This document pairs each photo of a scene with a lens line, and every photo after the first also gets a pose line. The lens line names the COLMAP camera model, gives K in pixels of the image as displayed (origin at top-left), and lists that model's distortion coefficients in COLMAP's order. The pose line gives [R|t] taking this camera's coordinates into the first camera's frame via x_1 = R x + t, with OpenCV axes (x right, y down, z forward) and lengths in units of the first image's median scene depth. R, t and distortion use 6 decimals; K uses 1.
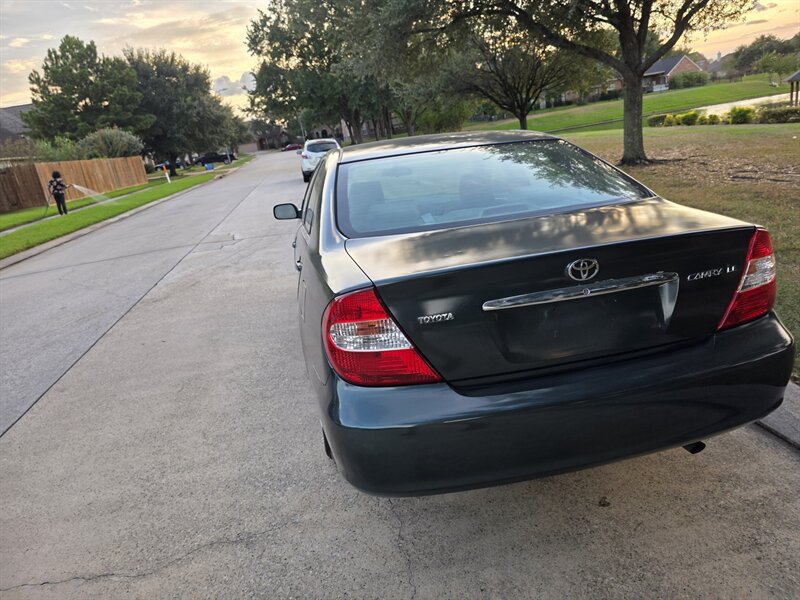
lens RADIAL K [[543.3, 0, 401.5], [0, 543.3, 278.7], [0, 0, 1]] dist [0.068330, -0.069418]
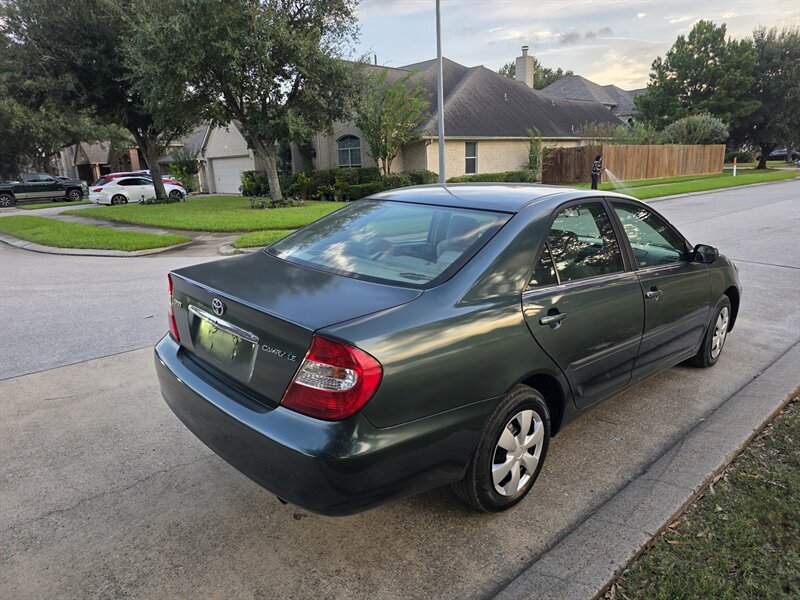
lens RADIAL K [[543.3, 0, 401.5], [0, 543.3, 278.7], [0, 0, 1]] dist [0.068330, -0.069418]
pose [[0.522665, 0.289664, -0.801820, 0.074464], [-0.262669, 0.949471, 0.171784, -0.019943], [0.811065, 0.120828, 0.572341, 0.025512]]
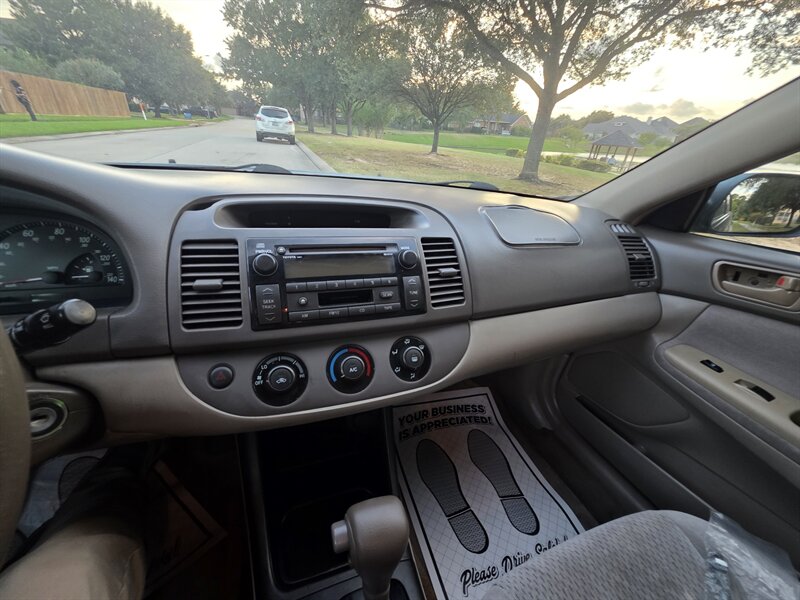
lens RADIAL K [[320.7, 0, 398.9], [0, 320.7, 298.4], [0, 0, 1]] dist [-0.011663, 0.006555]
pose [[0.966717, 0.108280, 0.231807, -0.001414], [-0.155395, 0.968260, 0.195767, -0.016748], [-0.203251, -0.225273, 0.952859, 0.111902]]
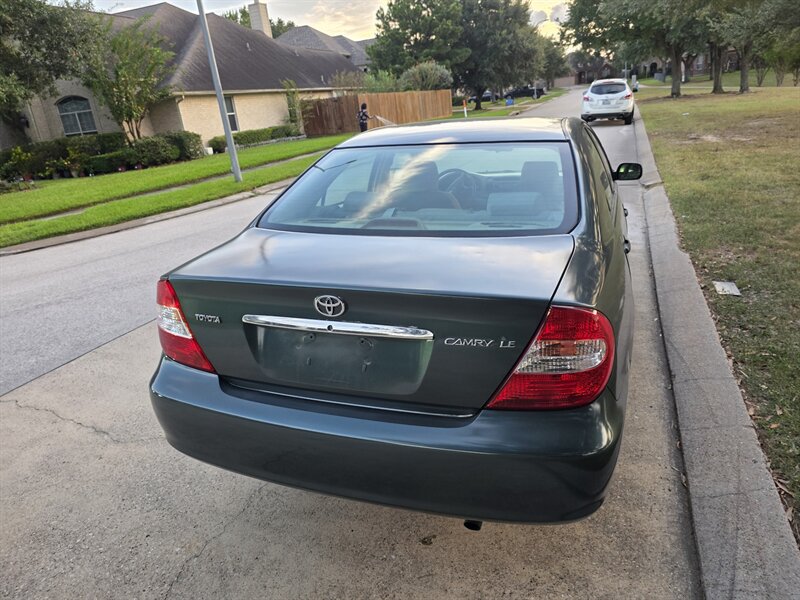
lens RADIAL K [[543.3, 0, 401.5], [0, 543.3, 278.7], [0, 0, 1]] dist [0.068330, -0.069418]
pose [[0.851243, 0.209350, -0.481204, 0.040167], [-0.154170, 0.976281, 0.152011, -0.010380], [0.501614, -0.055211, 0.863328, 0.009940]]
